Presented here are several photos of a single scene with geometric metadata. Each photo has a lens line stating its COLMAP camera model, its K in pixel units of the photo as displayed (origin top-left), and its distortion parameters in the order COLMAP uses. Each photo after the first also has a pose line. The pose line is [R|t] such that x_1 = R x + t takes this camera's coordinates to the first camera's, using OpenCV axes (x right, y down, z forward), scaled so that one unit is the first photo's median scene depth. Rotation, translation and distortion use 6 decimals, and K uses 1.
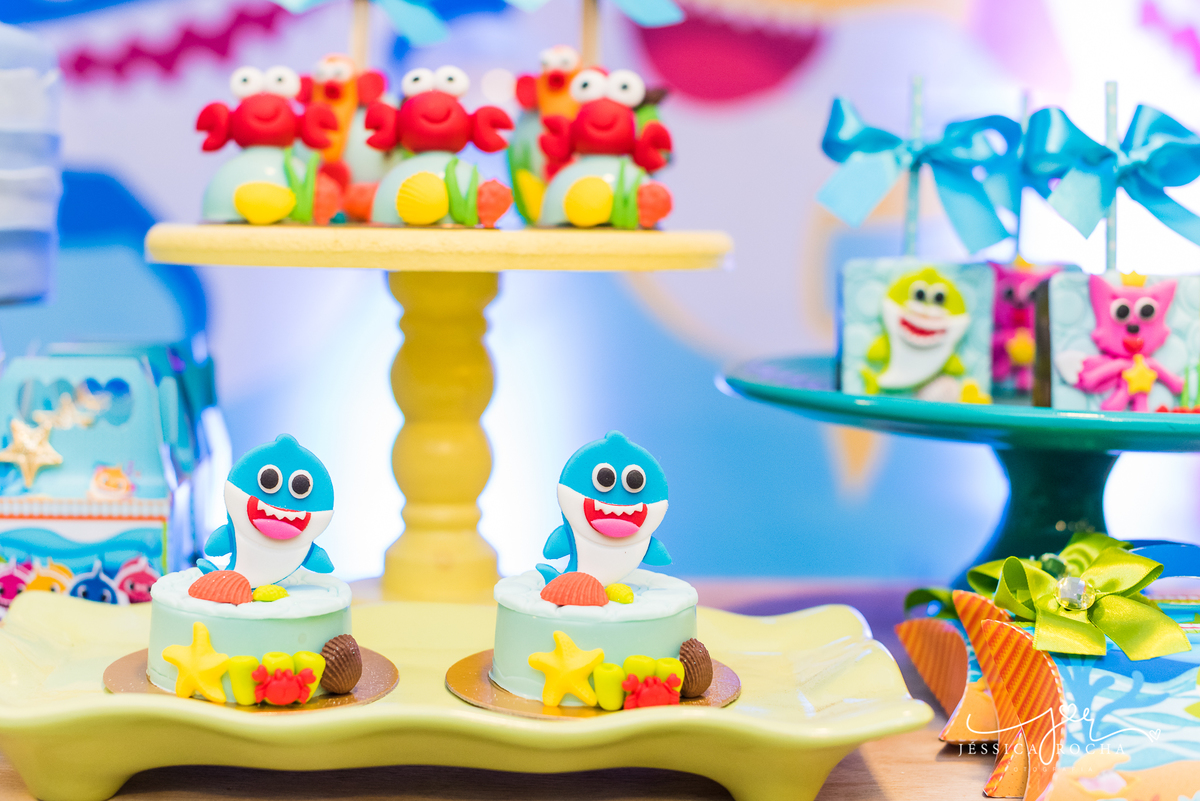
lens RADIAL K [[2000.6, 0, 575.5], [0, 2000.6, 400.7], [0, 0, 1]] dist [-0.135651, 0.058395]
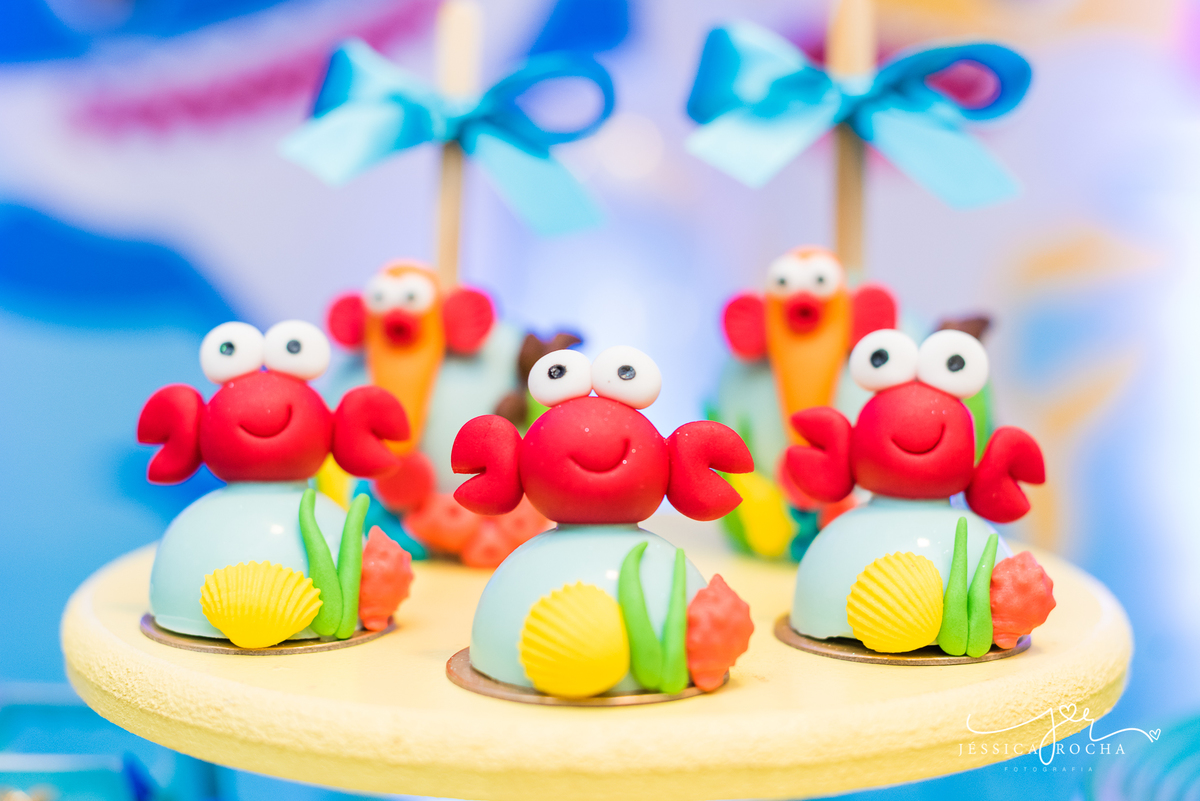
lens RADIAL K [[1932.2, 0, 600.0], [0, 1932.2, 400.5], [0, 0, 1]] dist [-0.212848, -0.007717]
pose [[0.999245, -0.003553, -0.038685, -0.051677], [0.004165, 0.999867, 0.015761, -0.166077], [0.038624, -0.015910, 0.999127, 0.530505]]
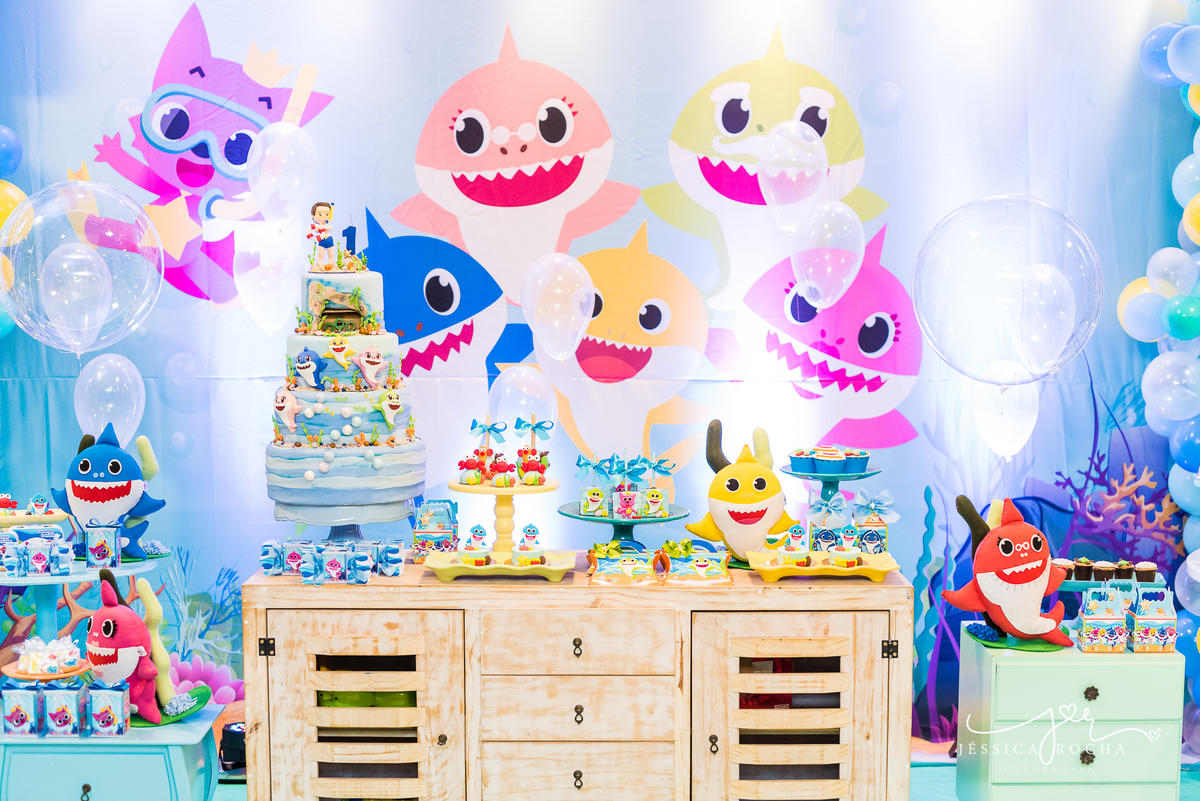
lens RADIAL K [[1797.7, 0, 600.0], [0, 1797.7, 400.5], [0, 0, 1]] dist [-0.119324, 0.078689]
pose [[0.999736, -0.006567, -0.021999, 0.328463], [0.006386, 0.999945, -0.008283, -0.290931], [0.022052, 0.008141, 0.999724, -4.193253]]
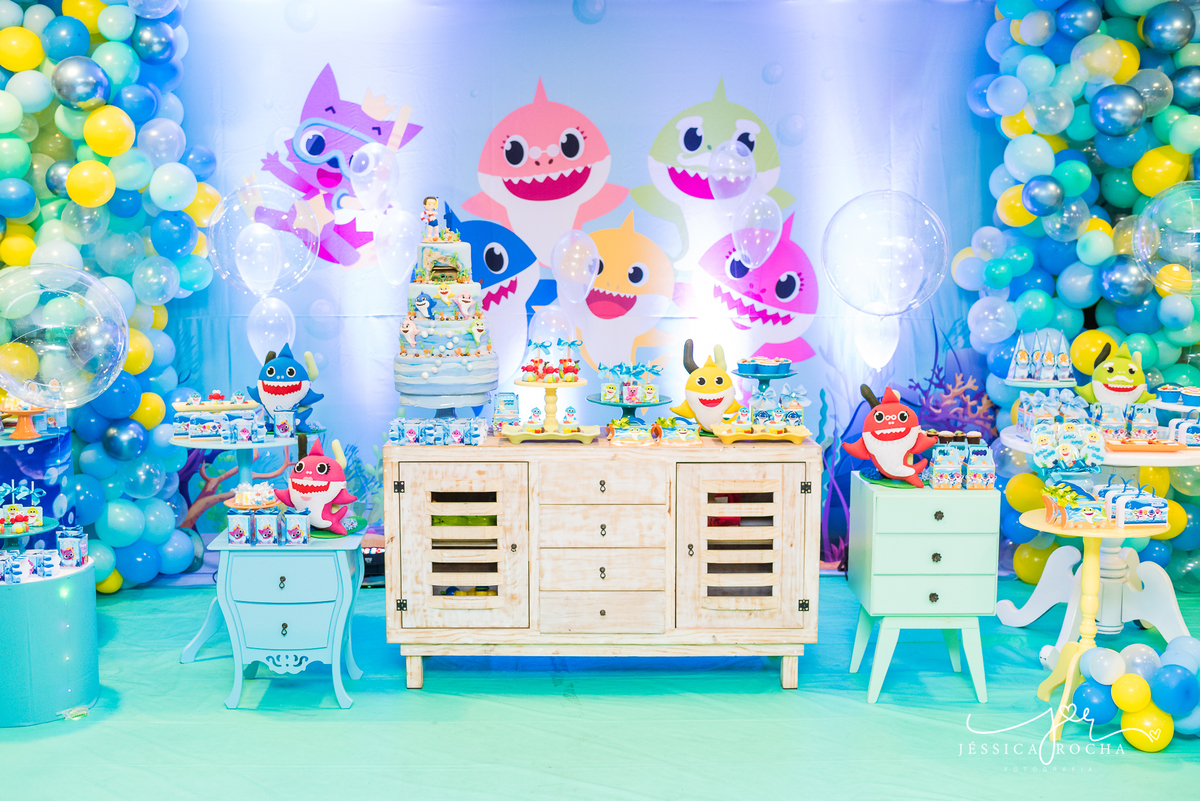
lens RADIAL K [[1302.0, 0, 553.7], [0, 1302.0, 357.1], [0, 0, 1]] dist [-0.066751, 0.026096]
pose [[0.999536, -0.008164, -0.029346, 0.112236], [0.008174, 0.999967, 0.000222, -0.200448], [0.029343, -0.000462, 0.999569, -4.758360]]
